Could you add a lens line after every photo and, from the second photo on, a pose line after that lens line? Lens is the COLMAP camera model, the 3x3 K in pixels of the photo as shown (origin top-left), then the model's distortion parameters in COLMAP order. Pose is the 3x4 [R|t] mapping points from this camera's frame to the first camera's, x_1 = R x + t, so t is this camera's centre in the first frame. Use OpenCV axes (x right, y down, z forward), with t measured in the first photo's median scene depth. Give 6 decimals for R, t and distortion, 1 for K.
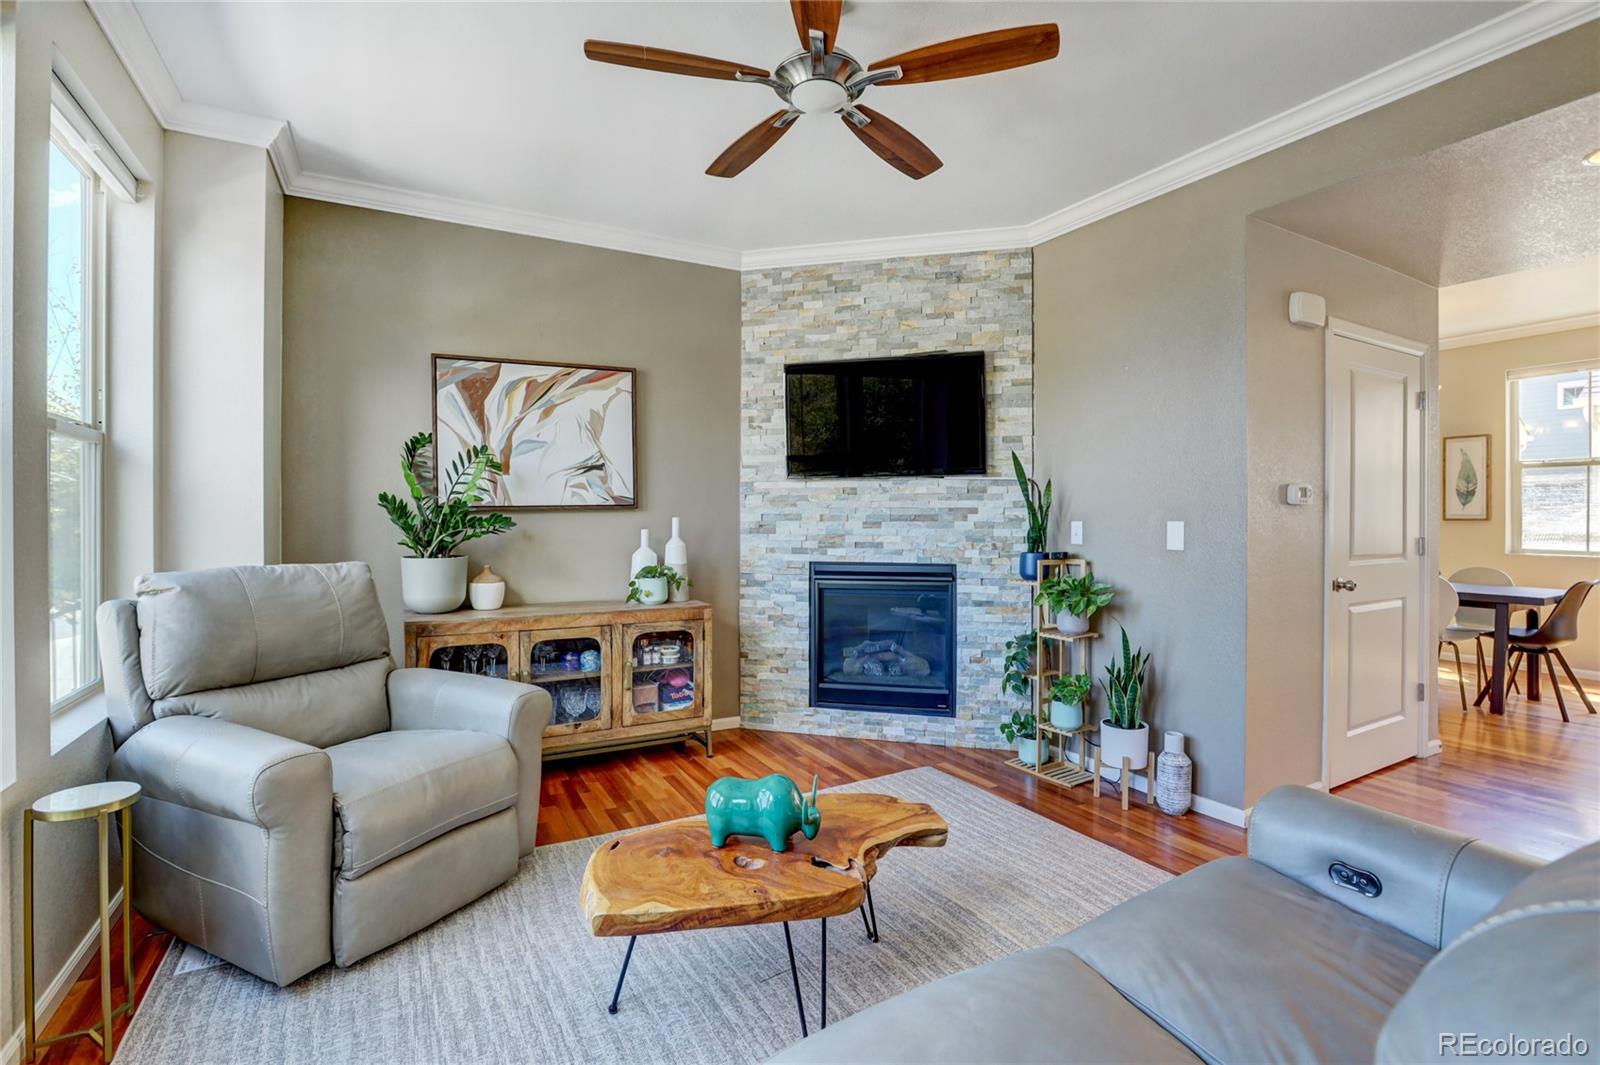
lens RADIAL K [[745.6, 0, 799.6], [0, 745.6, 514.6], [0, 0, 1]] dist [-0.063260, 0.015517]
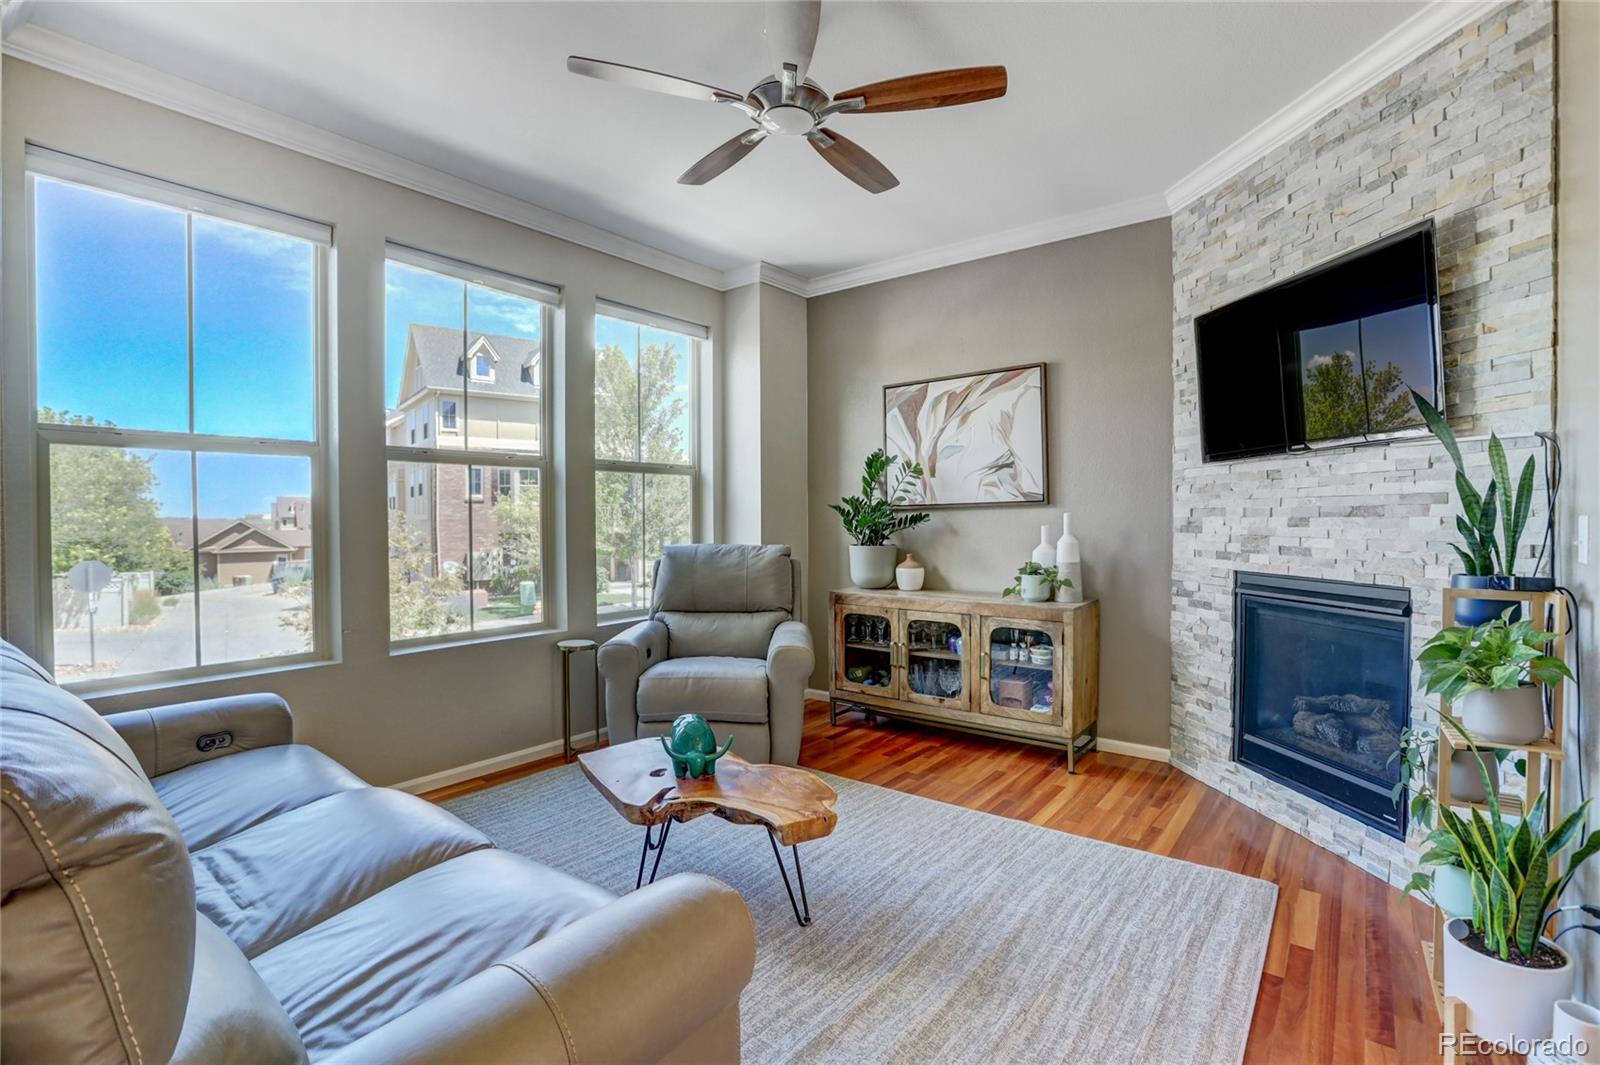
lens RADIAL K [[732.4, 0, 806.1], [0, 732.4, 527.3], [0, 0, 1]] dist [-0.047957, 0.016532]
pose [[0.396722, 0.010641, -0.917877, 0.543185], [0.006524, 0.999875, 0.014411, 0.006387], [0.917916, -0.011706, 0.396603, 0.327329]]
